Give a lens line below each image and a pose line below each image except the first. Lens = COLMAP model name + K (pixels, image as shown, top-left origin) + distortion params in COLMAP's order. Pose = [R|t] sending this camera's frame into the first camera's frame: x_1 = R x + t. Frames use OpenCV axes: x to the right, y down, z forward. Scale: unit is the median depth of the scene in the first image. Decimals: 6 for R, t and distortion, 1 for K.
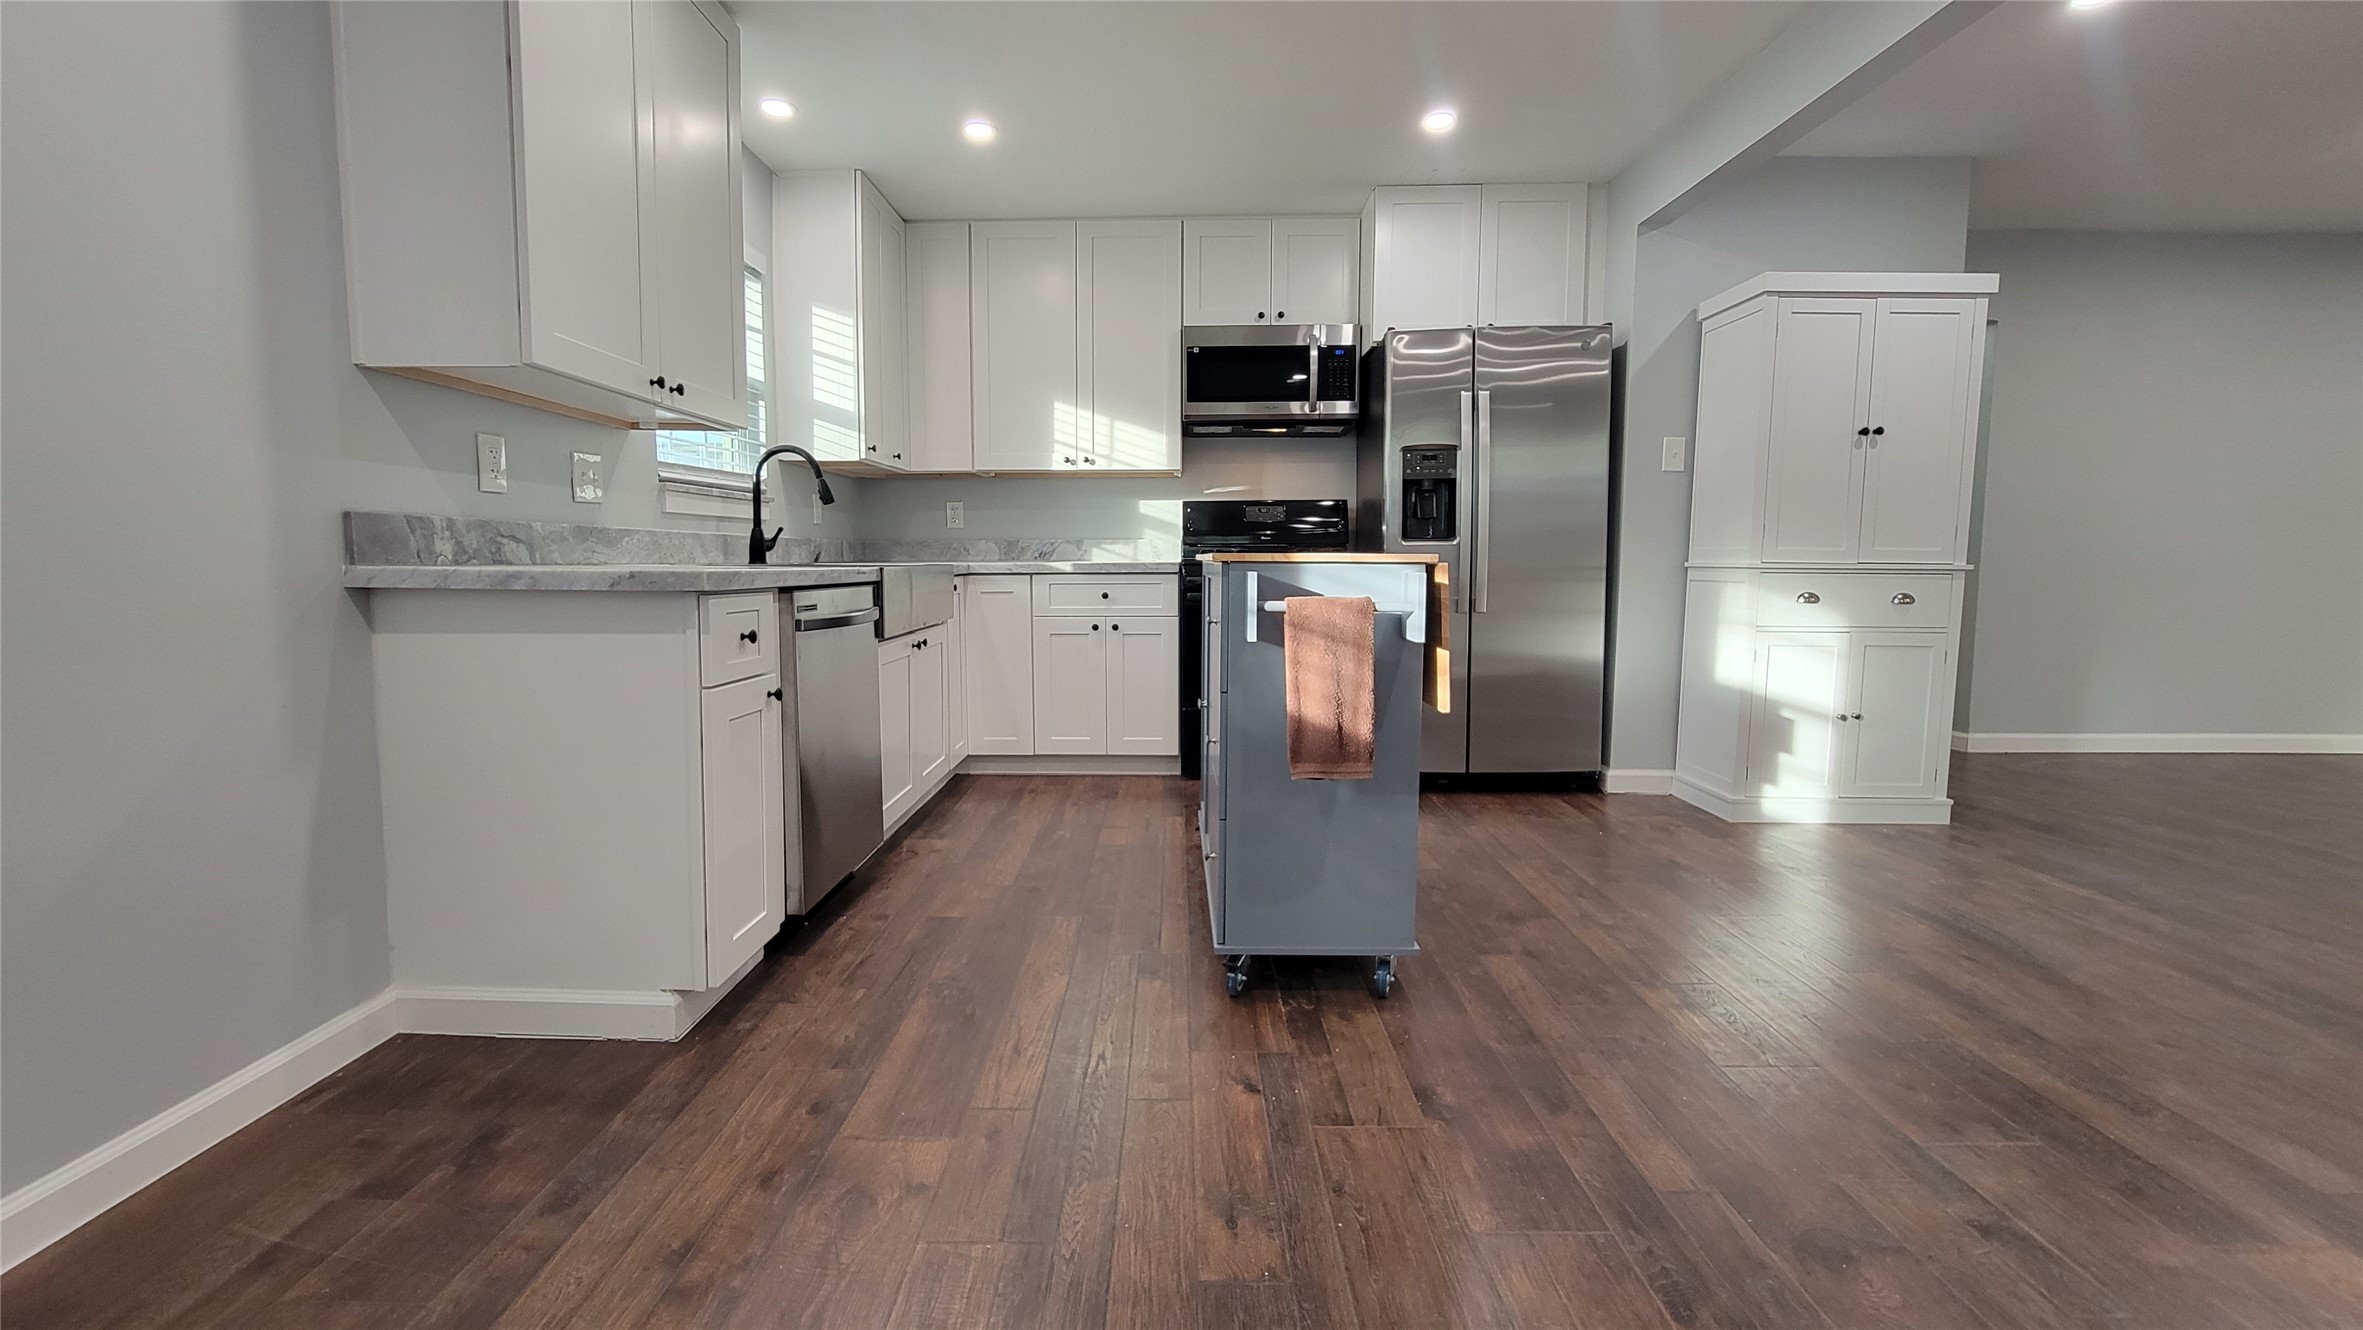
lens RADIAL K [[965.3, 0, 1160.5], [0, 965.3, 646.1], [0, 0, 1]] dist [-0.004843, -0.000492]
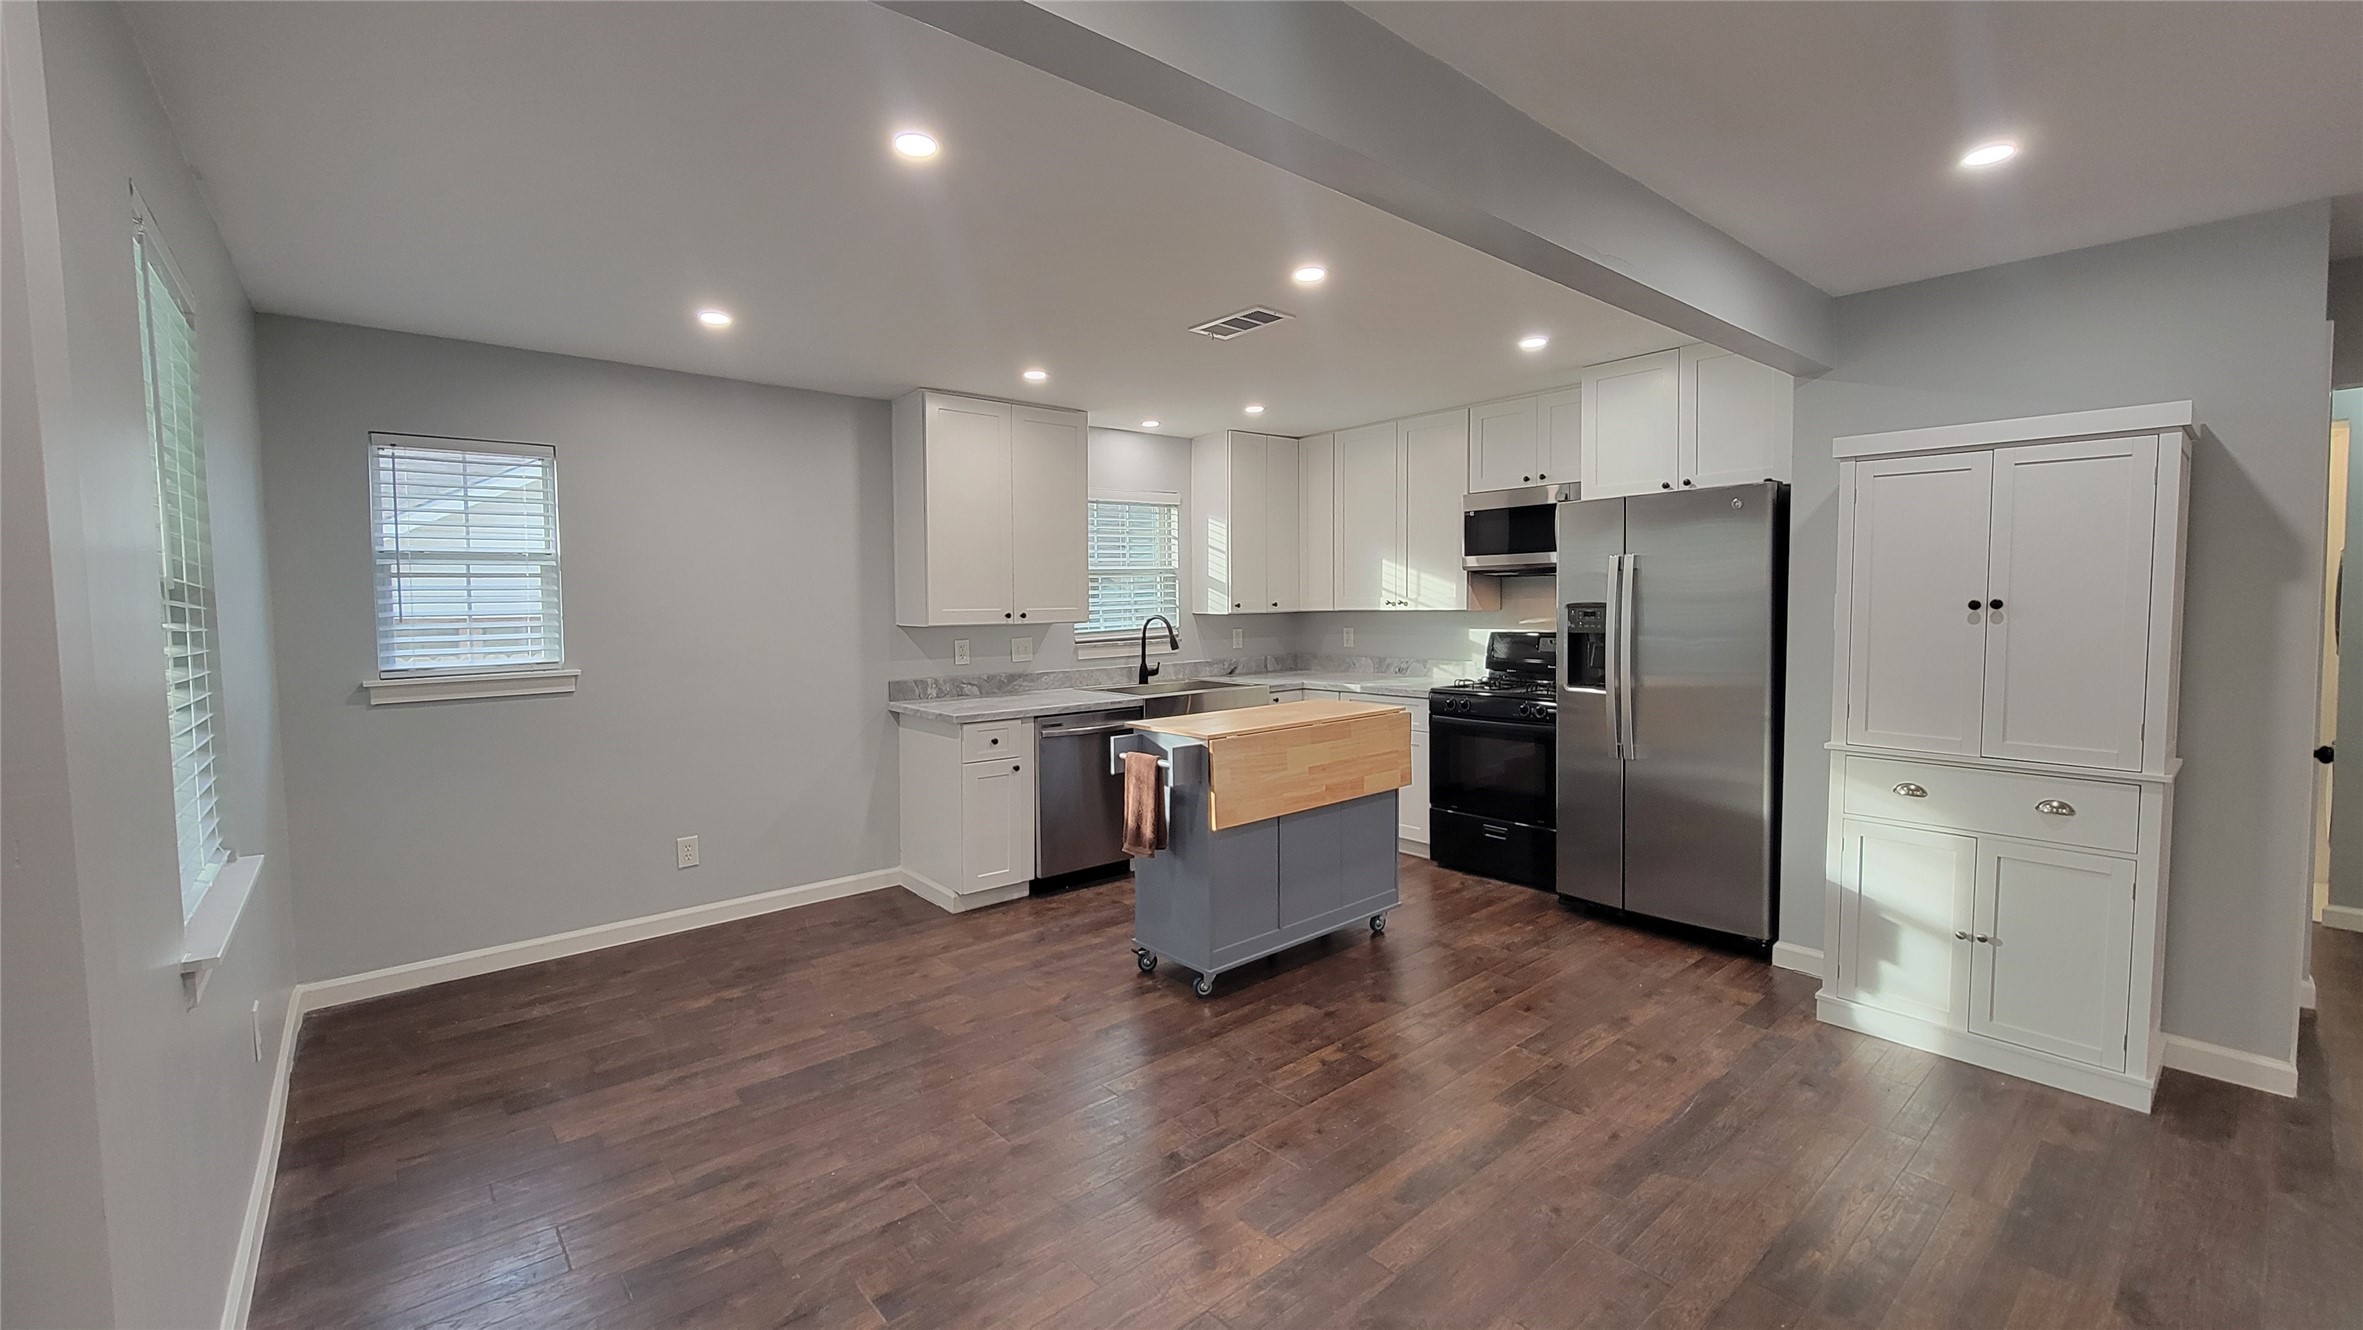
lens RADIAL K [[965.3, 0, 1162.0], [0, 965.3, 648.0], [0, 0, 1]] dist [-0.004843, -0.000492]
pose [[0.656897, 0.030238, -0.753374, 0.880348], [-0.056201, 0.998380, -0.008932, -0.133216], [0.751883, 0.048208, 0.657532, -0.102205]]
